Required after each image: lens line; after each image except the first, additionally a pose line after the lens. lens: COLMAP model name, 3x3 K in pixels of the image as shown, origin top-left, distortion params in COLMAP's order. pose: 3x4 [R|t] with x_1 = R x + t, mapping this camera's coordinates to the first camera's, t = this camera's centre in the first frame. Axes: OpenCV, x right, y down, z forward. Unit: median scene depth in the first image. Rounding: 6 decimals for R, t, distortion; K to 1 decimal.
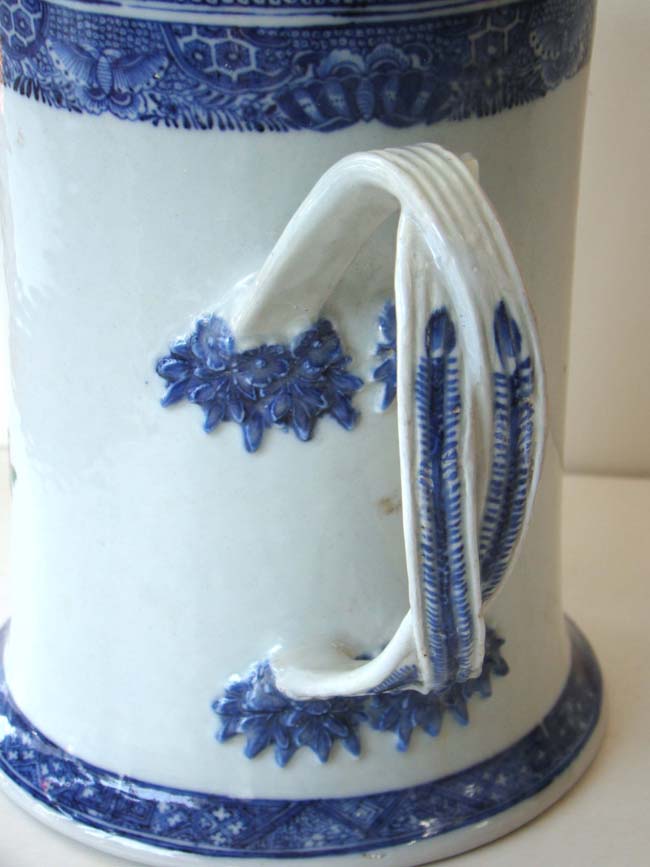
lens RADIAL K [[1876.4, 0, 325.0], [0, 1876.4, 433.5], [0, 0, 1]] dist [-0.037057, -0.564270]
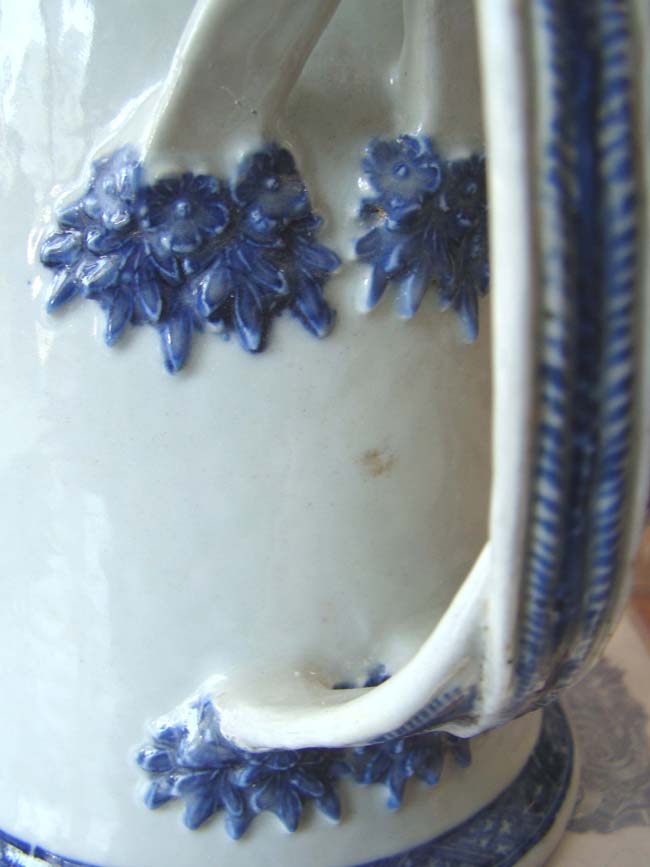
lens RADIAL K [[798.8, 0, 331.7], [0, 798.8, 436.1], [0, 0, 1]] dist [-0.226508, 0.072985]
pose [[0.996456, -0.018700, 0.082009, -0.007108], [0.035610, 0.977078, -0.209881, 0.093650], [-0.076205, 0.212057, 0.974282, 0.732634]]
